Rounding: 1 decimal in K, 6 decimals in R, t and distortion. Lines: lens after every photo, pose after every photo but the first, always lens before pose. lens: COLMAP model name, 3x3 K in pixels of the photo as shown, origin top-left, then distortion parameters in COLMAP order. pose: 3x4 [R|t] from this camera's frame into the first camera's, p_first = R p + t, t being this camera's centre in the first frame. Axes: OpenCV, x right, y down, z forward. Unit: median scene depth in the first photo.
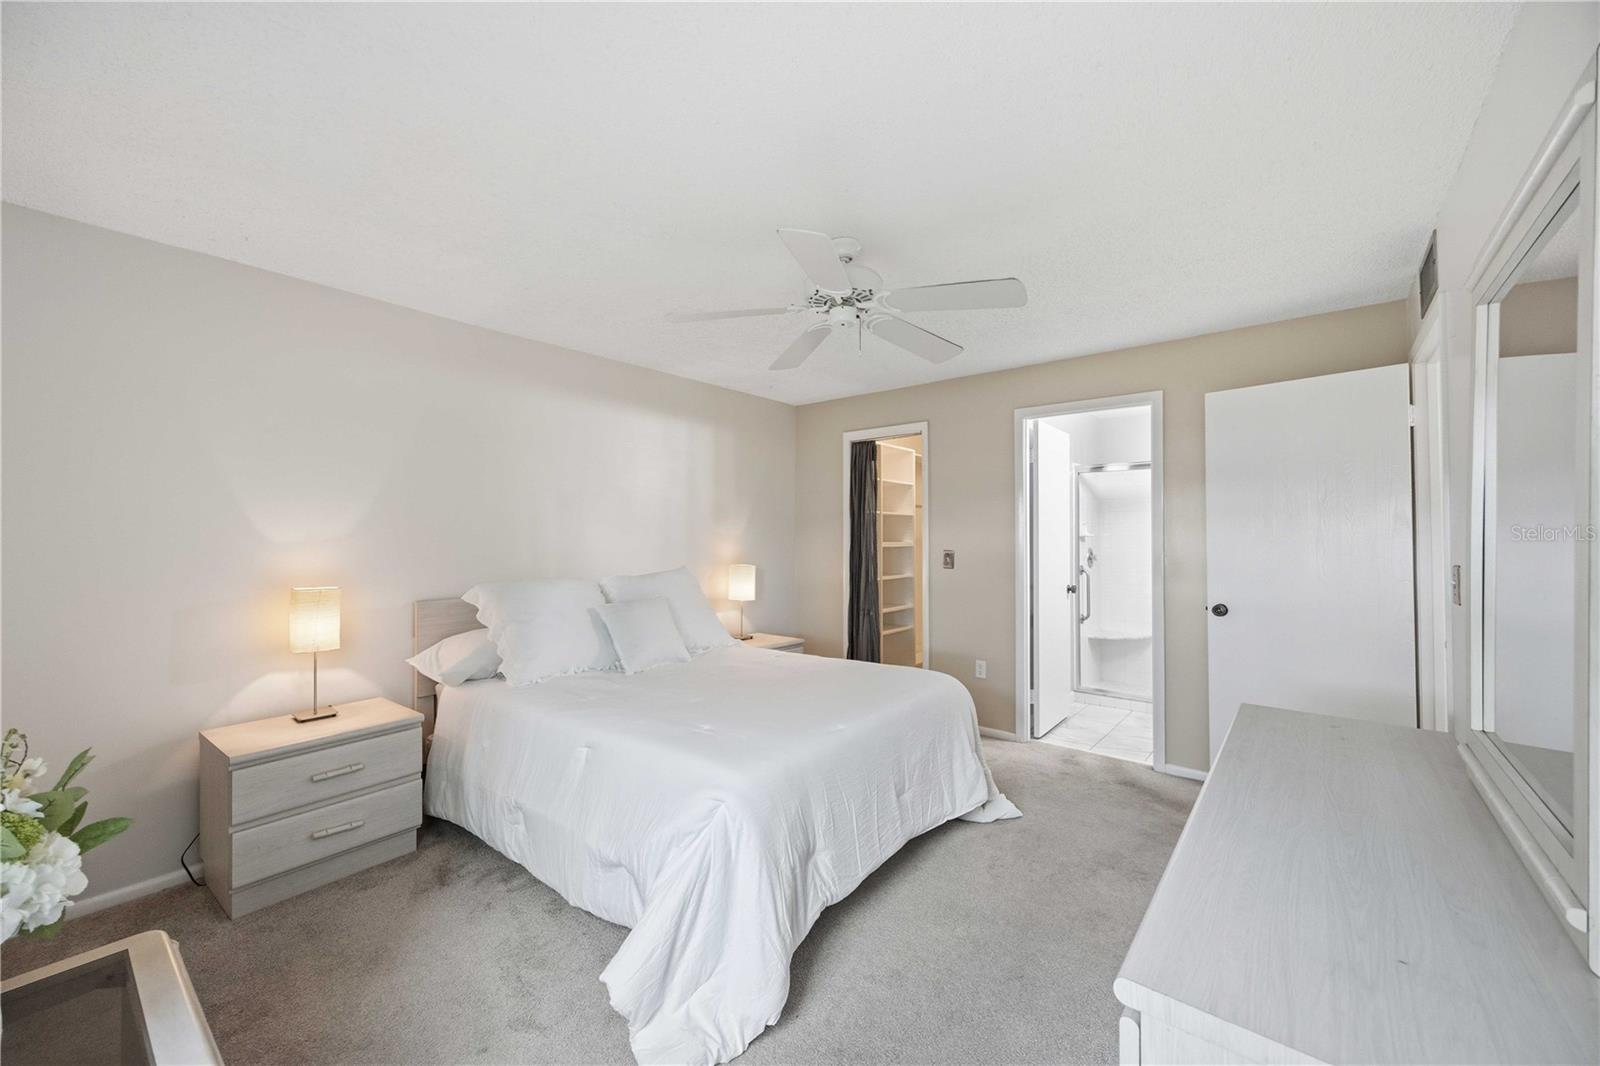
lens RADIAL K [[623.5, 0, 800.4], [0, 623.5, 534.5], [0, 0, 1]] dist [-0.000812, -0.000075]
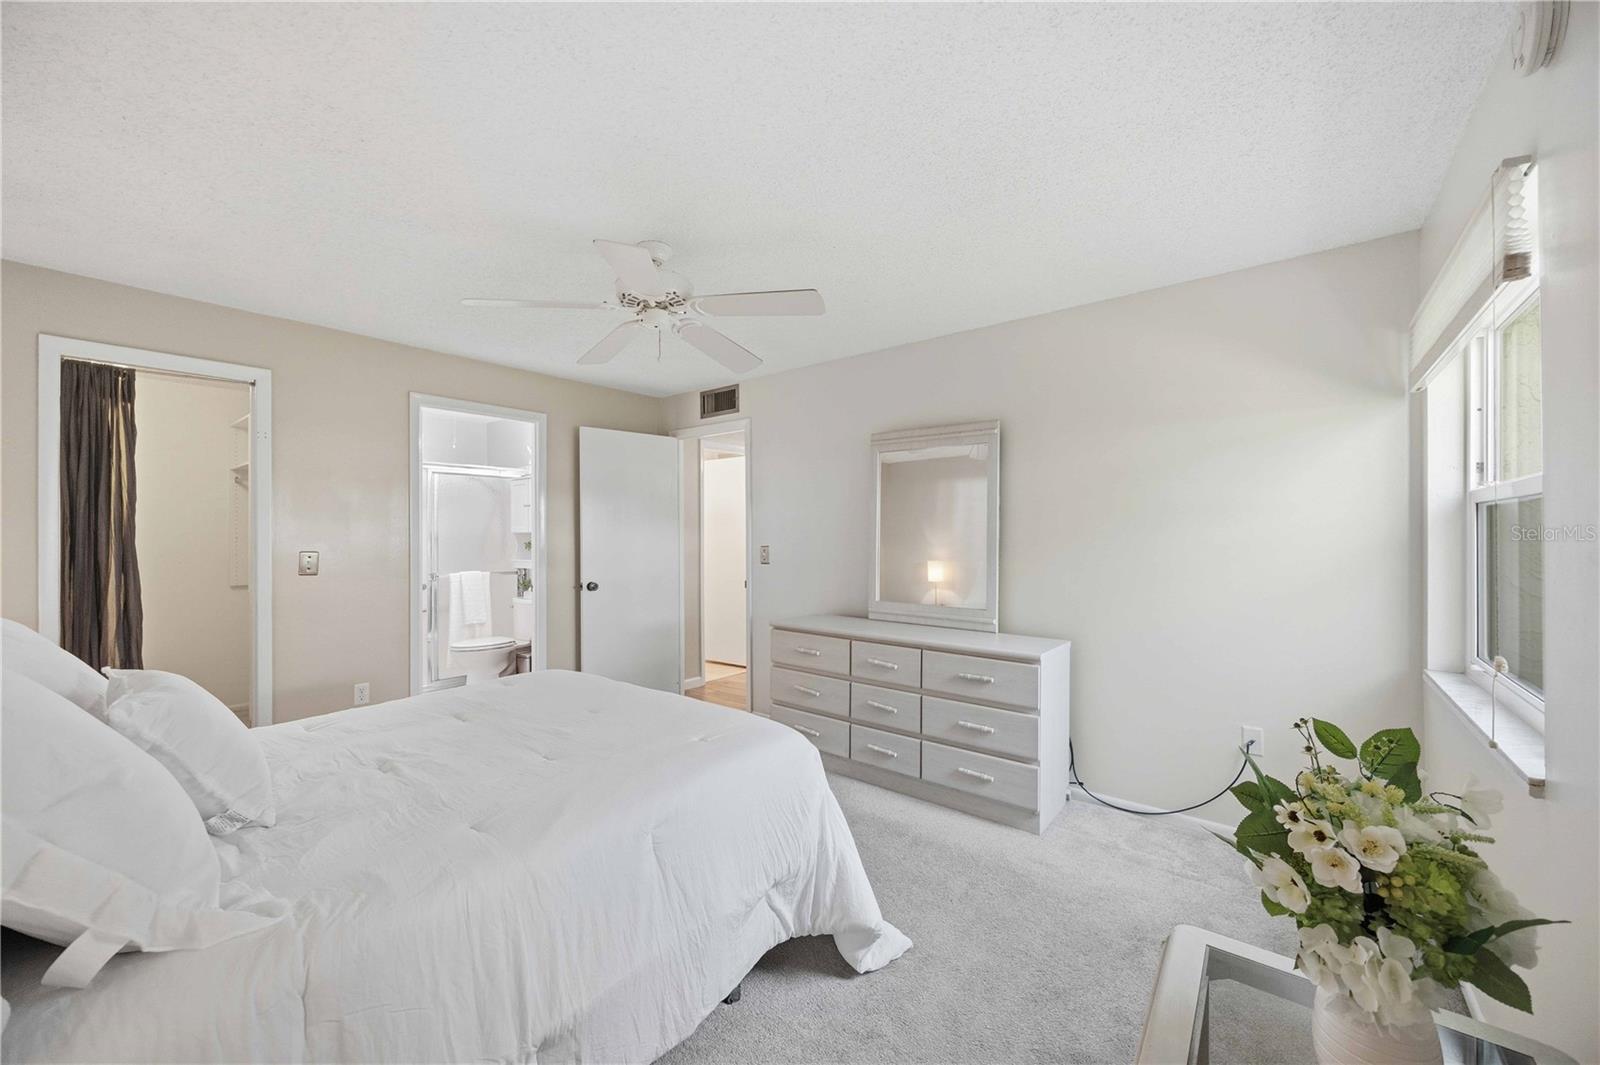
lens RADIAL K [[610.8, 0, 799.7], [0, 610.8, 533.5], [0, 0, 1]] dist [-0.000595, -0.000115]
pose [[0.011778, 0.002463, 0.999928, -0.597119], [-0.002675, 0.999993, -0.002431, 0.006343], [-0.999927, -0.002646, 0.011785, 0.473824]]
